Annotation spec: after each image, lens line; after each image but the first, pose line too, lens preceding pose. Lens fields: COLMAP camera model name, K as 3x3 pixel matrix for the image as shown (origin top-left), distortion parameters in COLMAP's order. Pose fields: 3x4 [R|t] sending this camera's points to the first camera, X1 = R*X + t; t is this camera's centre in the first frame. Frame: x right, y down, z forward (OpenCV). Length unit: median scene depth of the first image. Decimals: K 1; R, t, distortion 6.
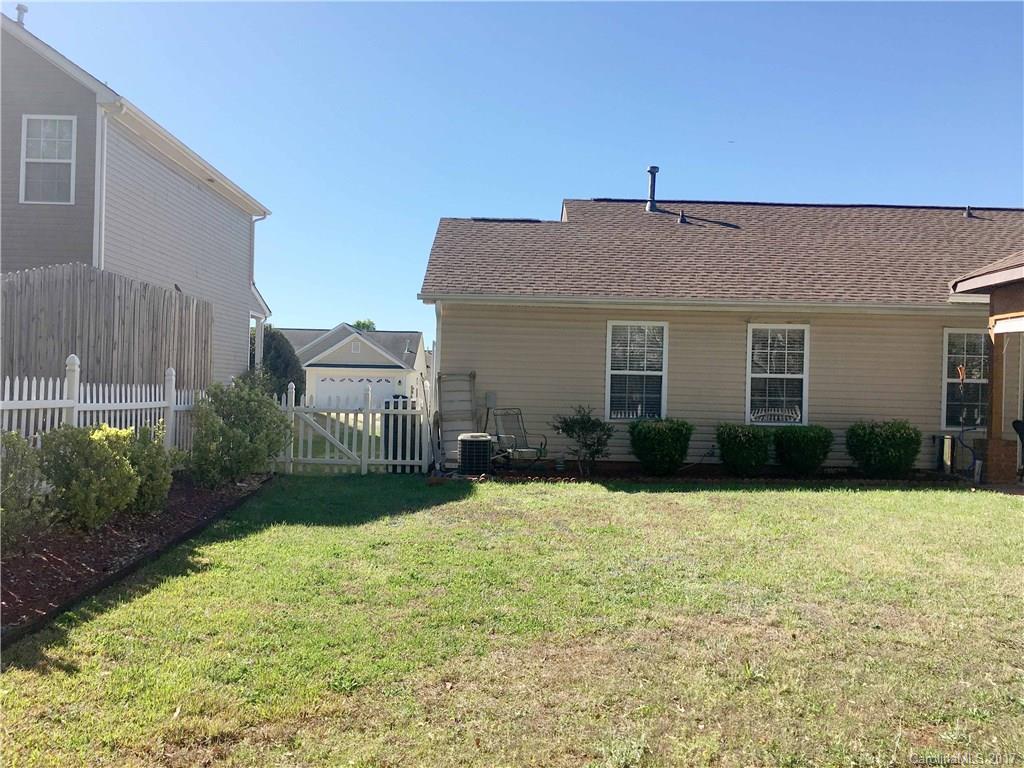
lens RADIAL K [[868.2, 0, 535.8], [0, 868.2, 393.7], [0, 0, 1]] dist [0.070592, -0.096814]
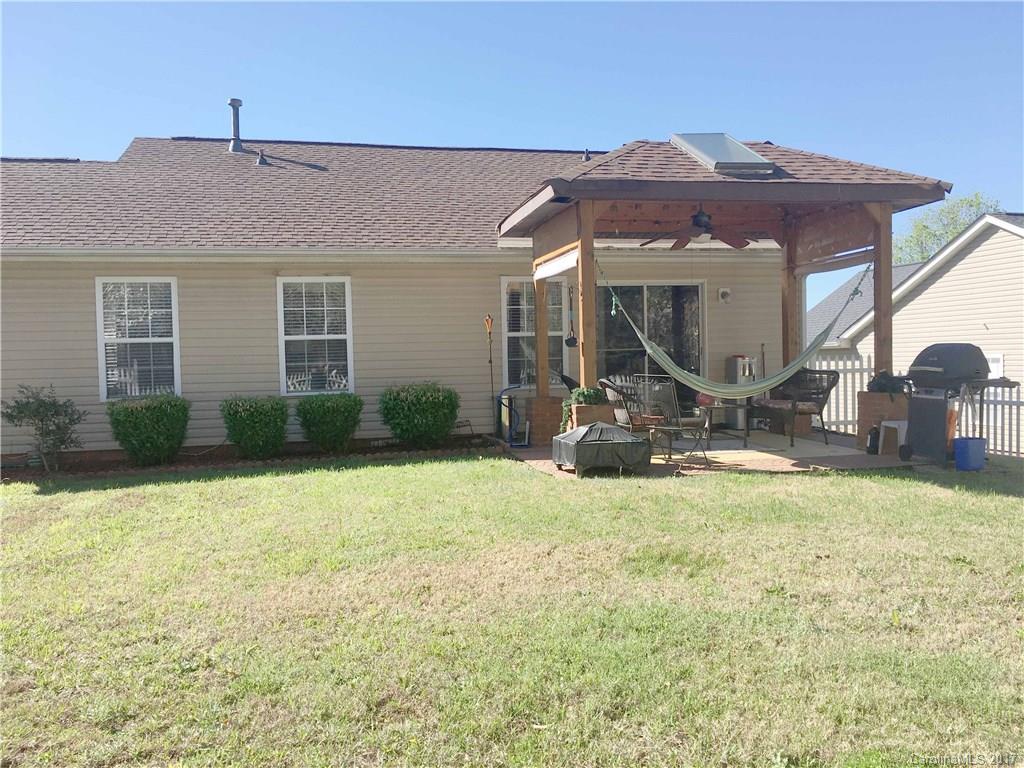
lens RADIAL K [[868.2, 0, 515.1], [0, 868.2, 386.8], [0, 0, 1]] dist [0.070592, -0.096814]
pose [[0.978488, -0.054103, 0.199082, 0.295456], [0.047493, 0.998155, 0.037830, 0.005380], [-0.200762, -0.027561, 0.979252, 0.116034]]
